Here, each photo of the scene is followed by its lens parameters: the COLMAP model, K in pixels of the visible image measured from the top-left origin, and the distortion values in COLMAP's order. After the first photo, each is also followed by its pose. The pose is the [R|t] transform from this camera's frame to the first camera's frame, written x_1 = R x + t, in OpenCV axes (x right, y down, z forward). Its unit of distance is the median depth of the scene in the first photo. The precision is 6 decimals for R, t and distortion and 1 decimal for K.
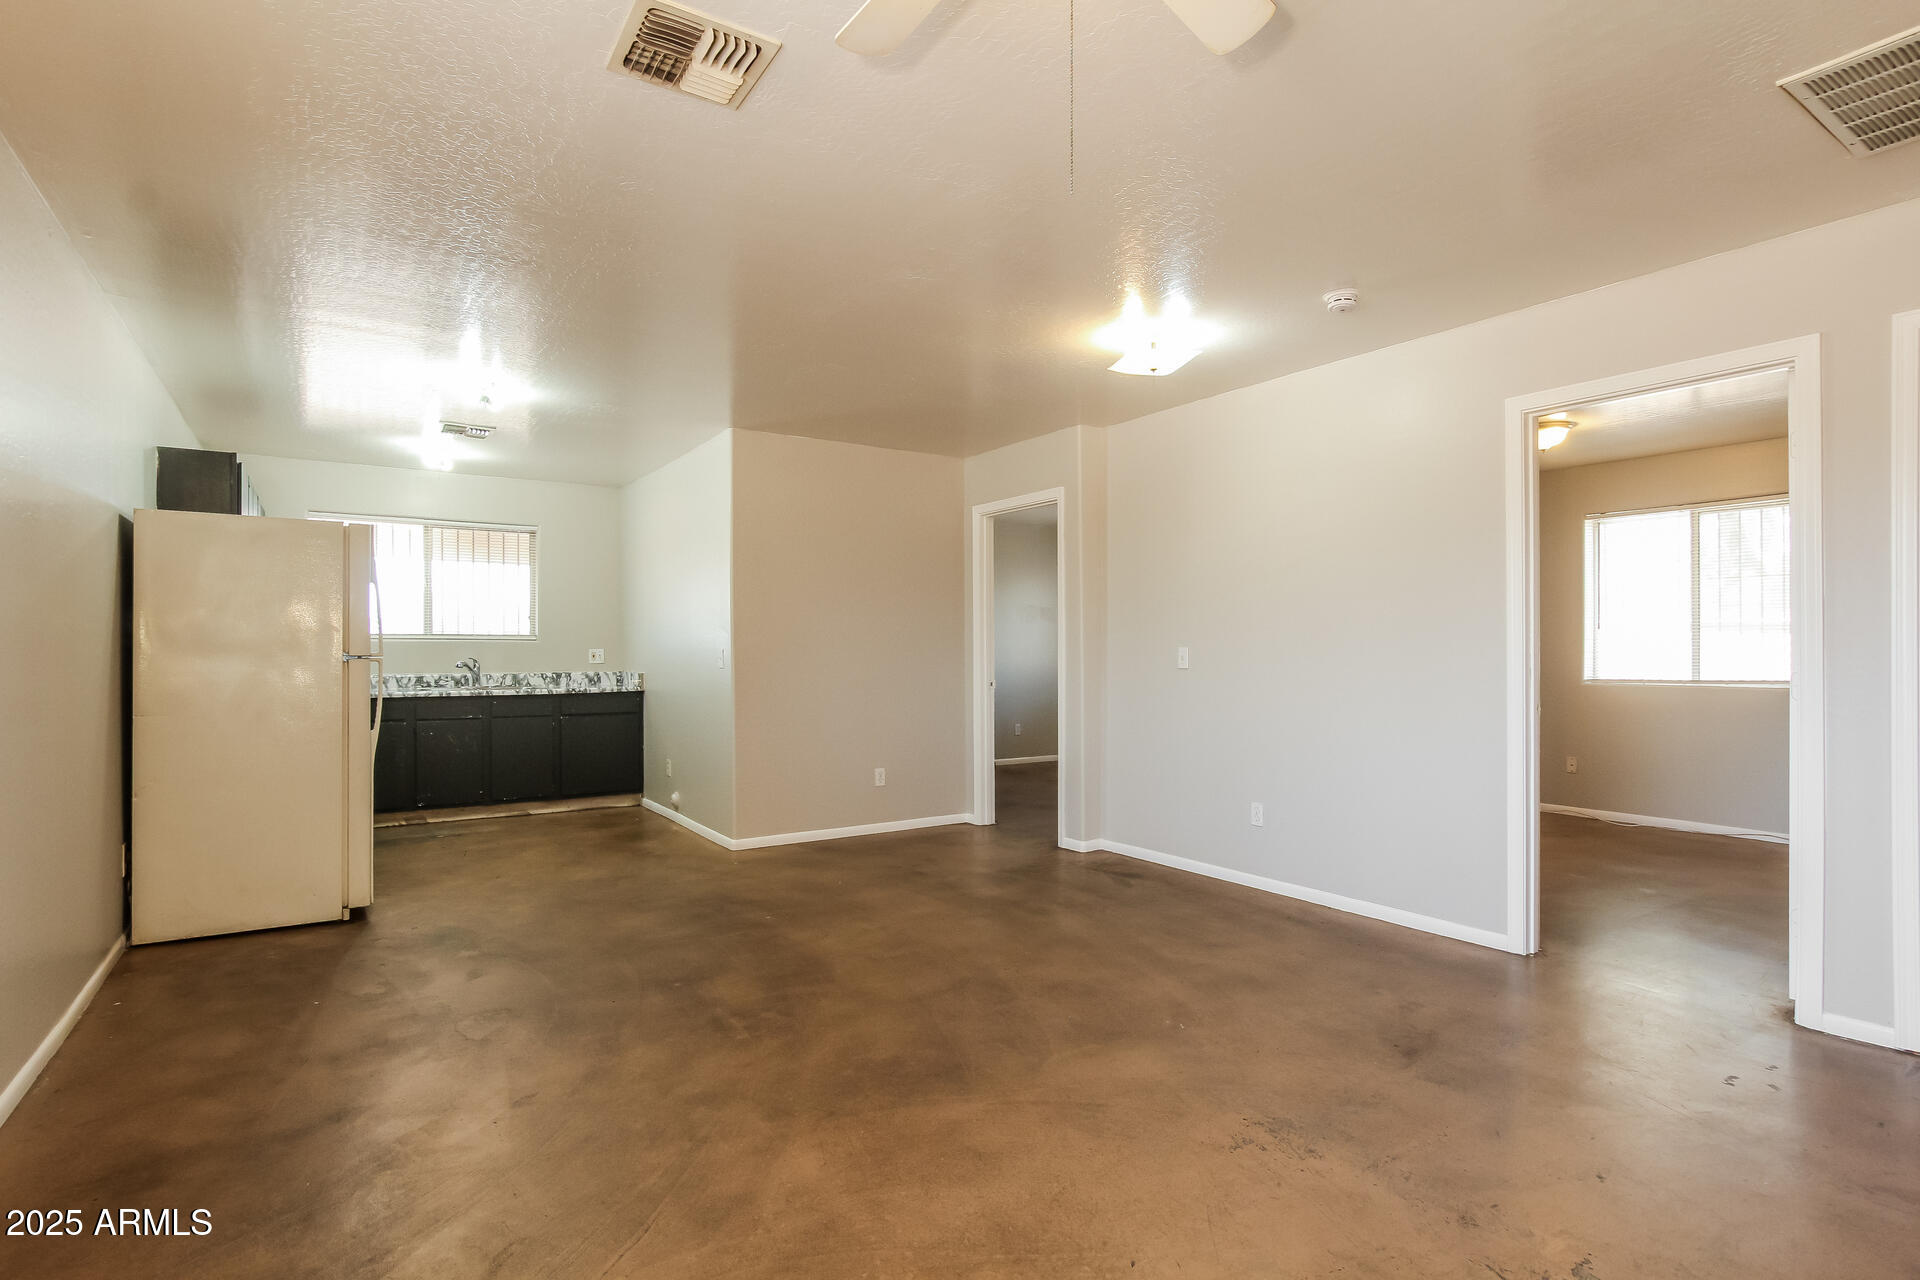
lens RADIAL K [[967.8, 0, 958.8], [0, 967.8, 657.5], [0, 0, 1]] dist [0.005018, 0.000940]
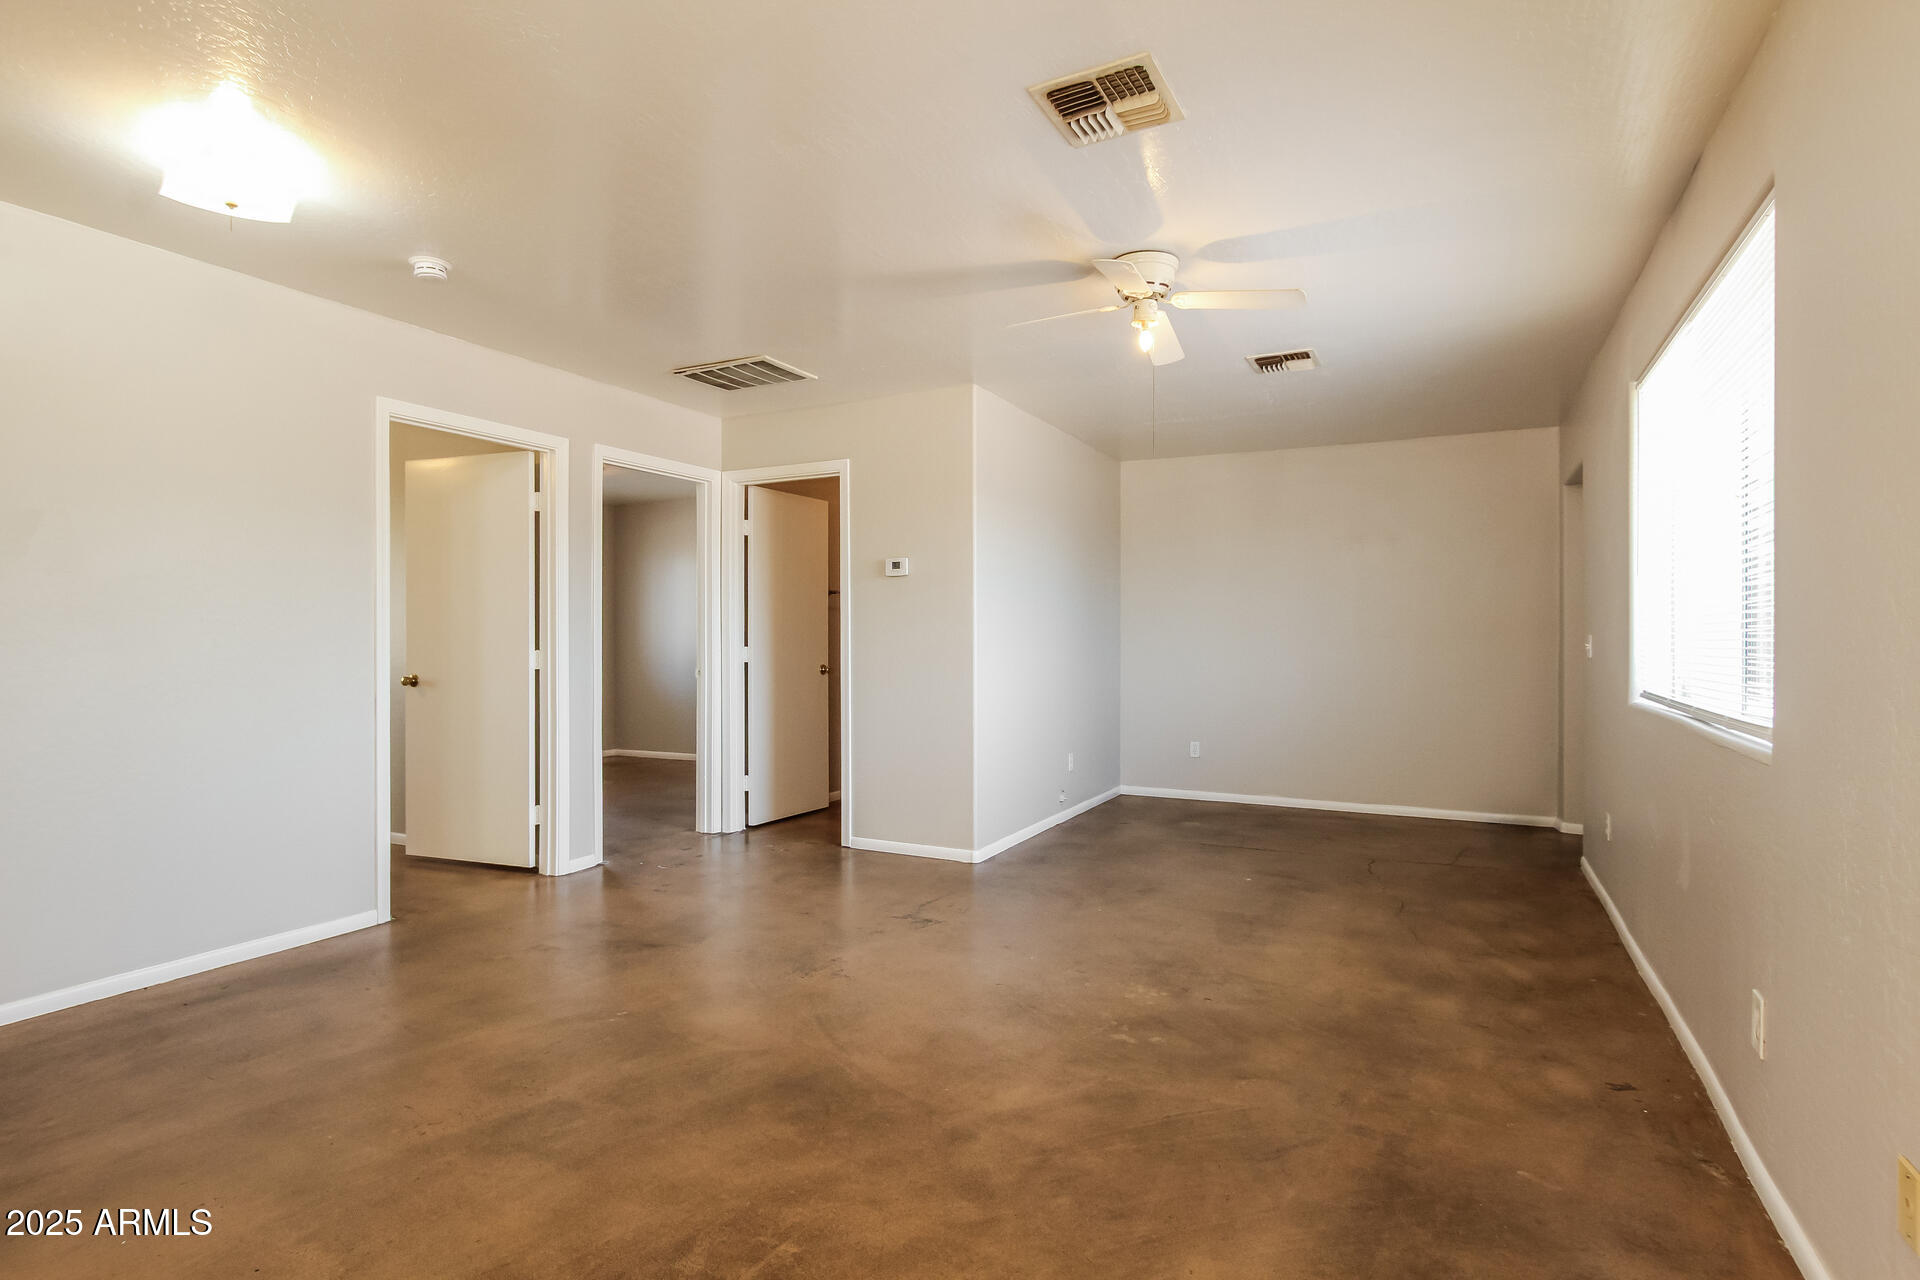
lens RADIAL K [[967.8, 0, 948.0], [0, 967.8, 640.8], [0, 0, 1]] dist [0.005018, 0.000940]
pose [[-0.494774, 0.001836, 0.869020, -0.690628], [0.004377, 0.999990, 0.000379, -0.004530], [-0.869011, 0.003992, -0.494777, 1.021390]]
